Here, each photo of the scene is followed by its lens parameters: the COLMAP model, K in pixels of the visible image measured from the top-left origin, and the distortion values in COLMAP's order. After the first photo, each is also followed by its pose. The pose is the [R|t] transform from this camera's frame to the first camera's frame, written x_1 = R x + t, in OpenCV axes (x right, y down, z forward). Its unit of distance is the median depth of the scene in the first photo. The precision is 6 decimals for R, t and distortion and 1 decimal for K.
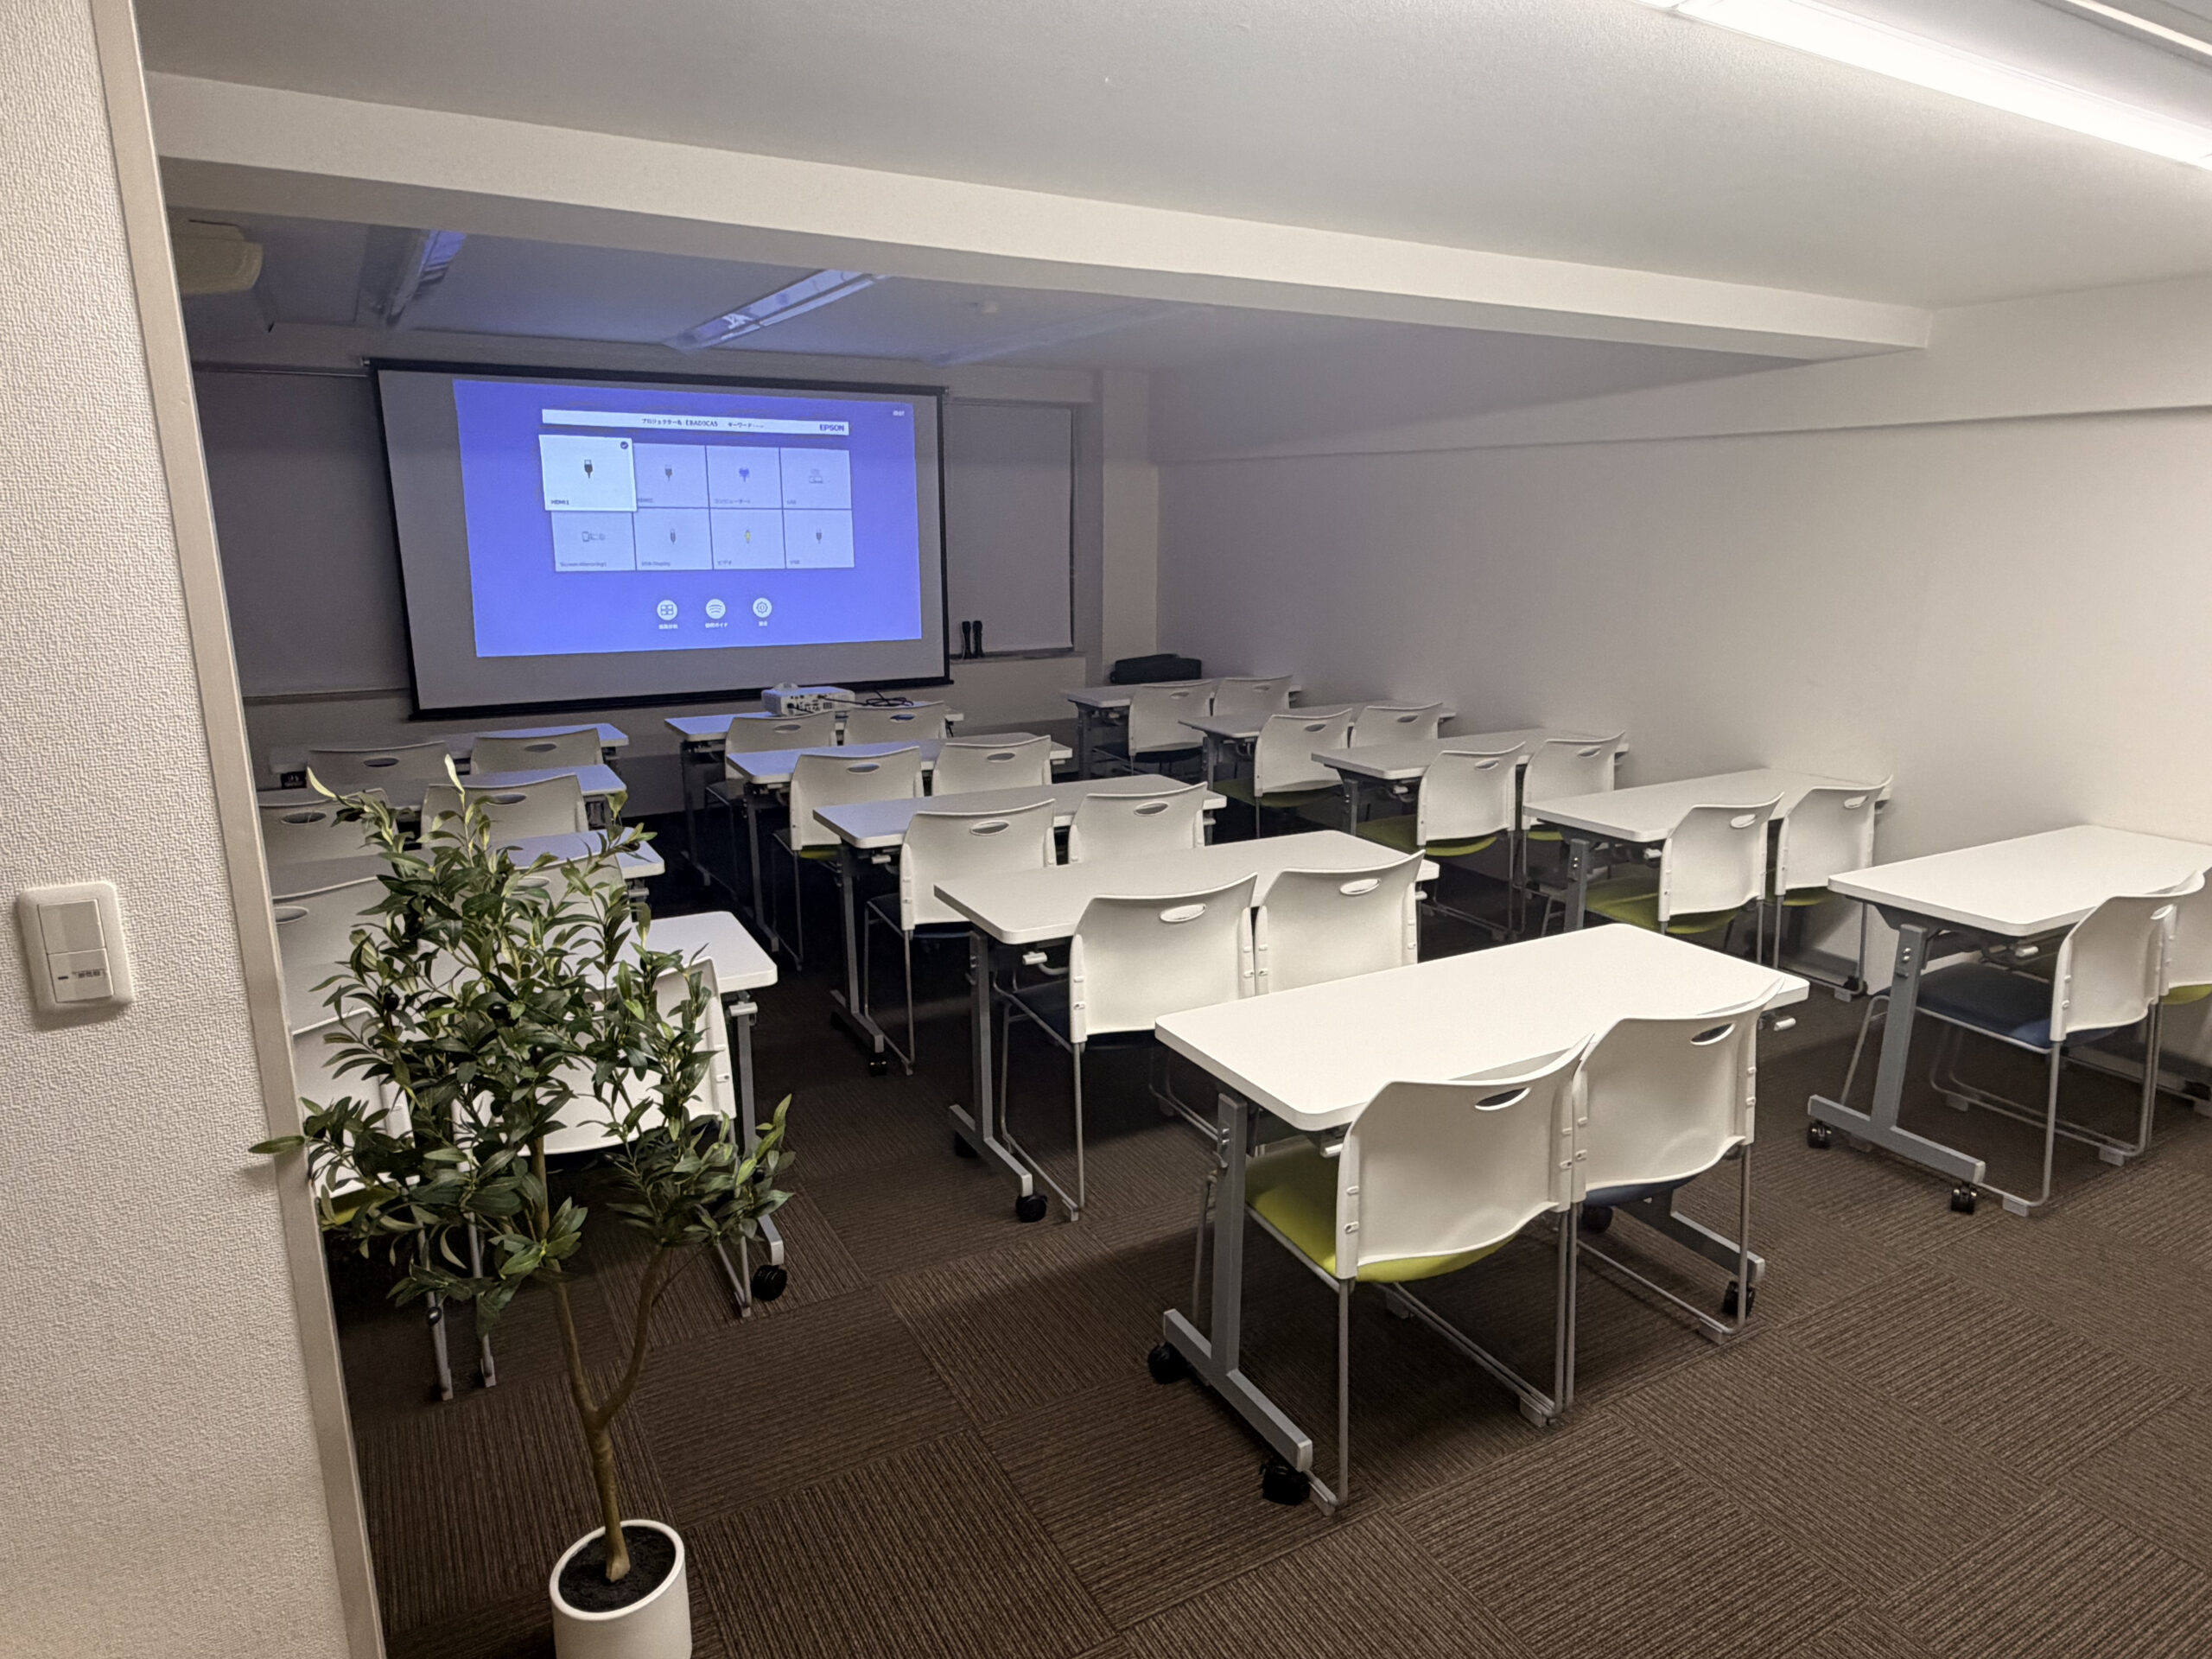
lens RADIAL K [[1327.8, 0, 1097.5], [0, 1327.8, 833.9], [0, 0, 1]] dist [-0.005148, 0.001781]
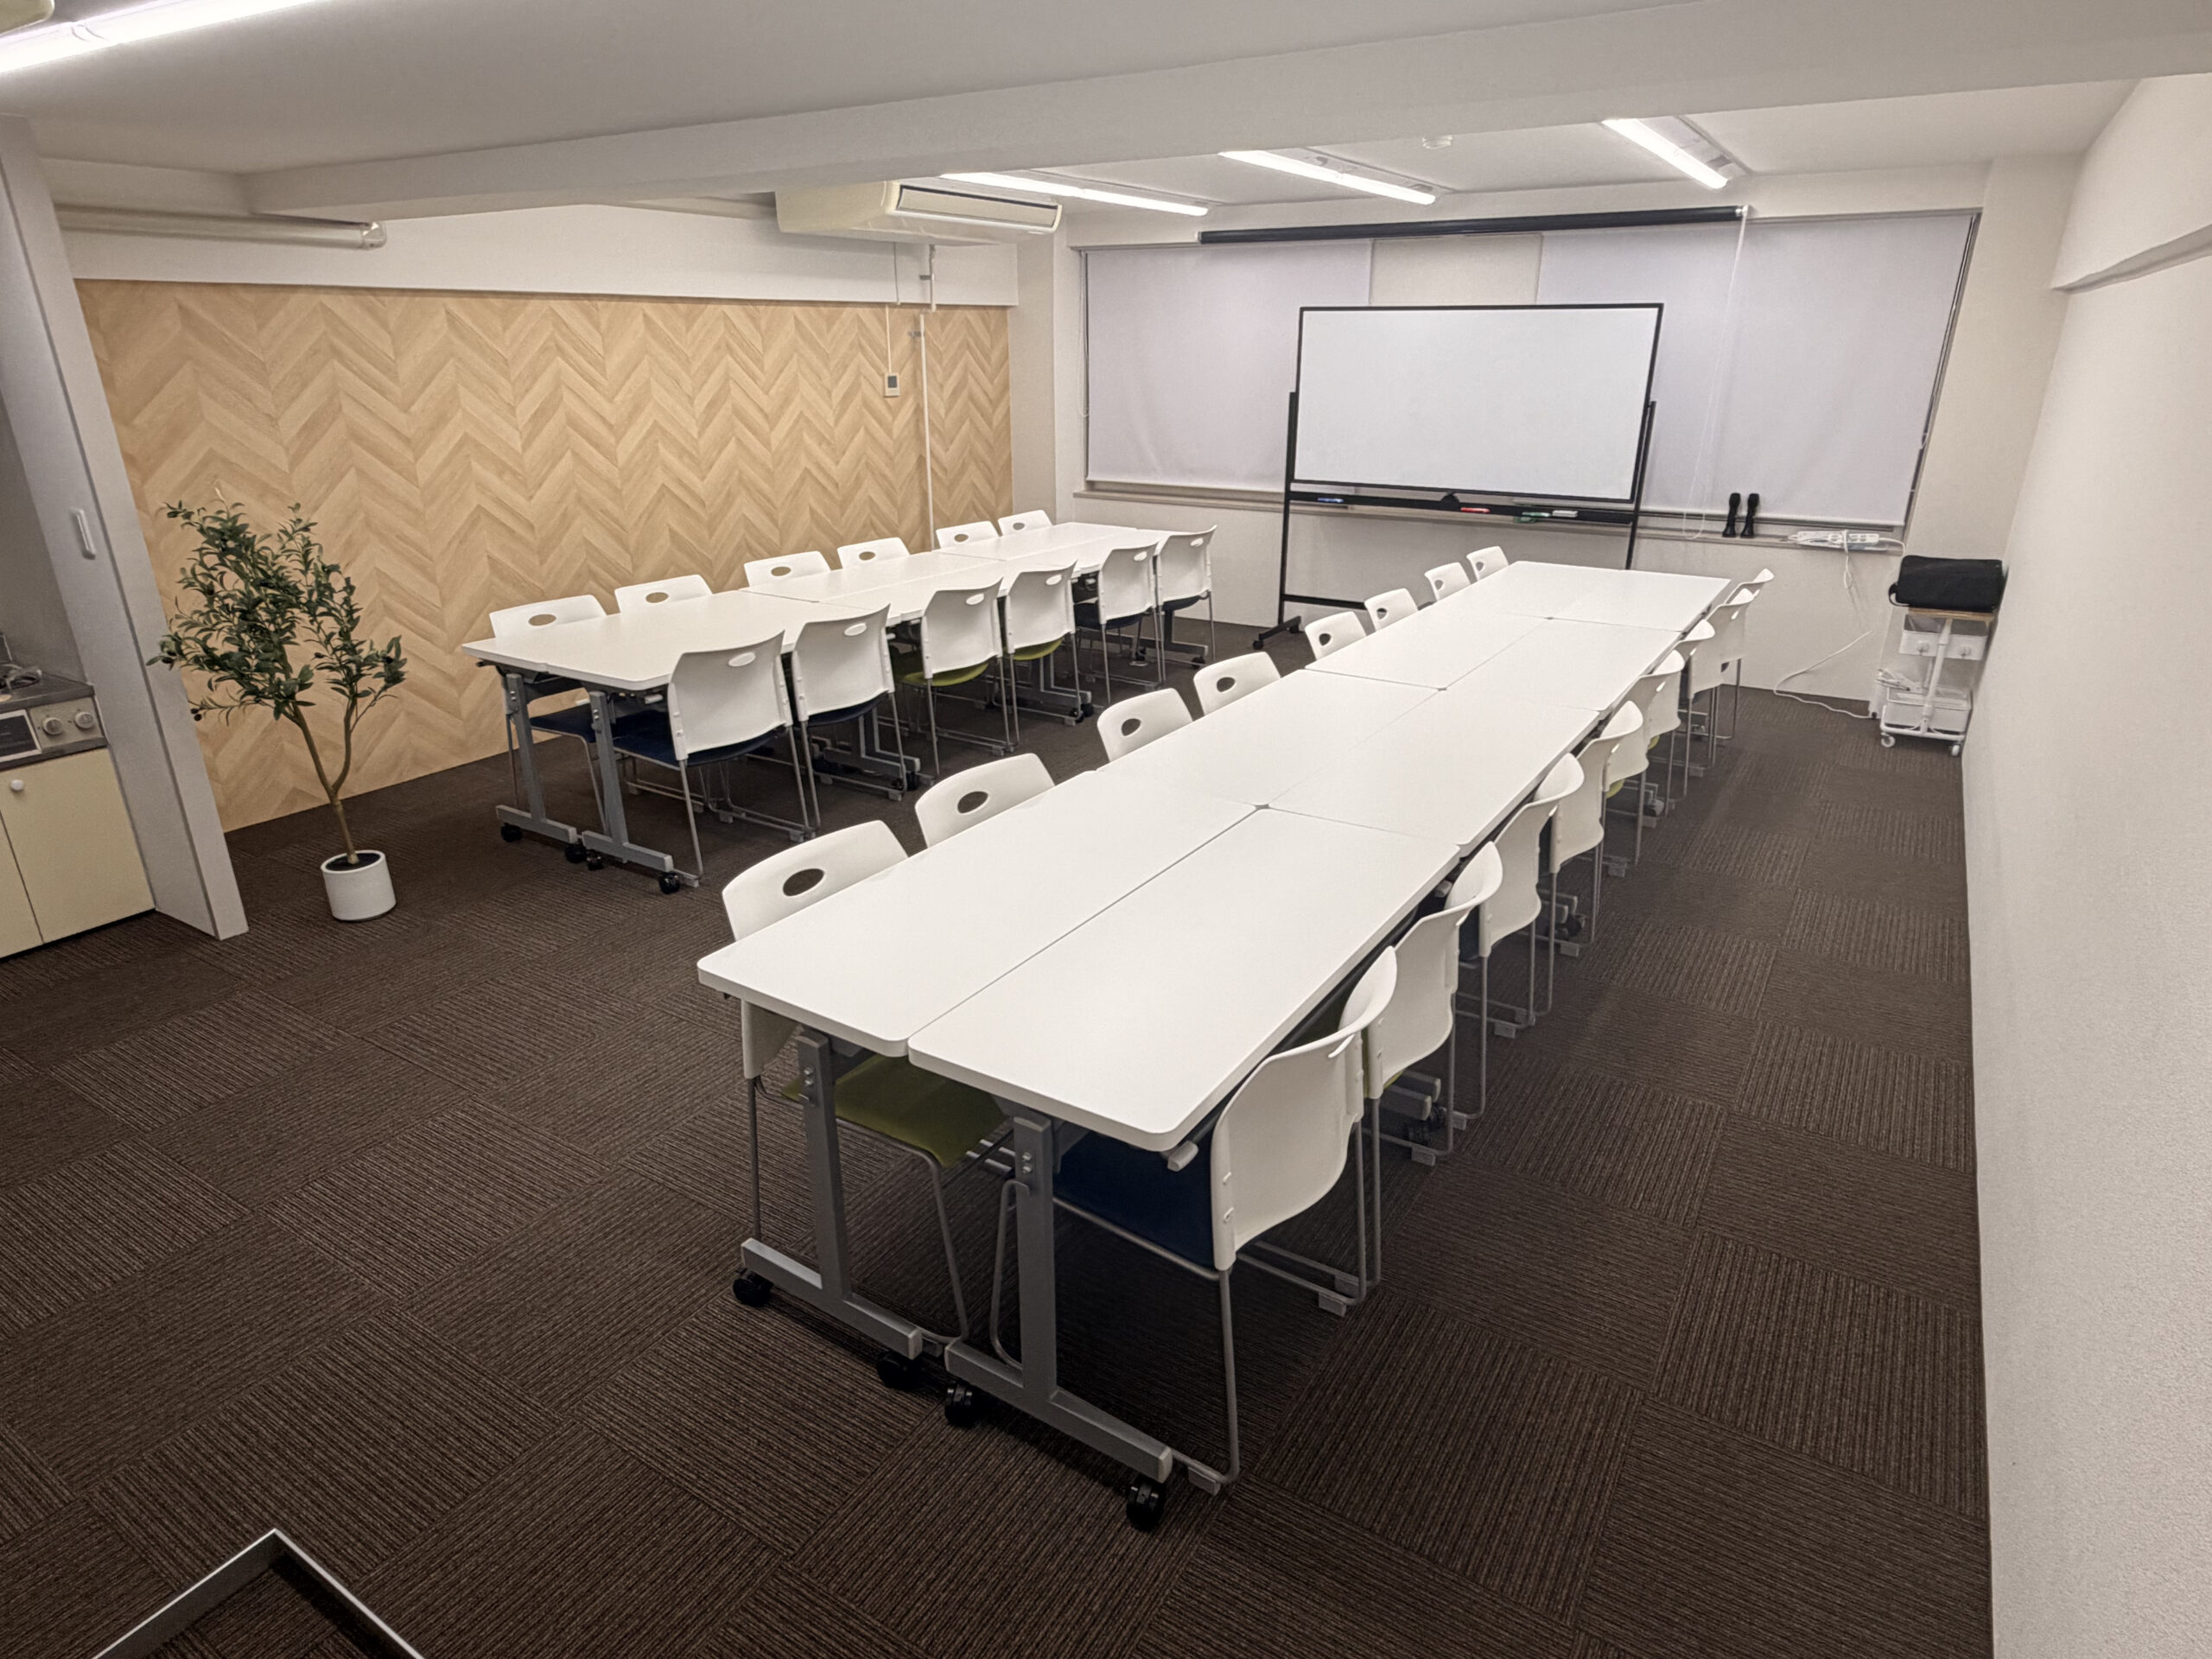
lens RADIAL K [[1278.6, 0, 1097.2], [0, 1278.6, 823.7], [0, 0, 1]] dist [-0.003775, -0.001813]
pose [[0.469831, 0.310607, -0.826306, 1.519689], [-0.202842, 0.948992, 0.241390, -0.240156], [0.859135, 0.054197, 0.508870, 0.807287]]
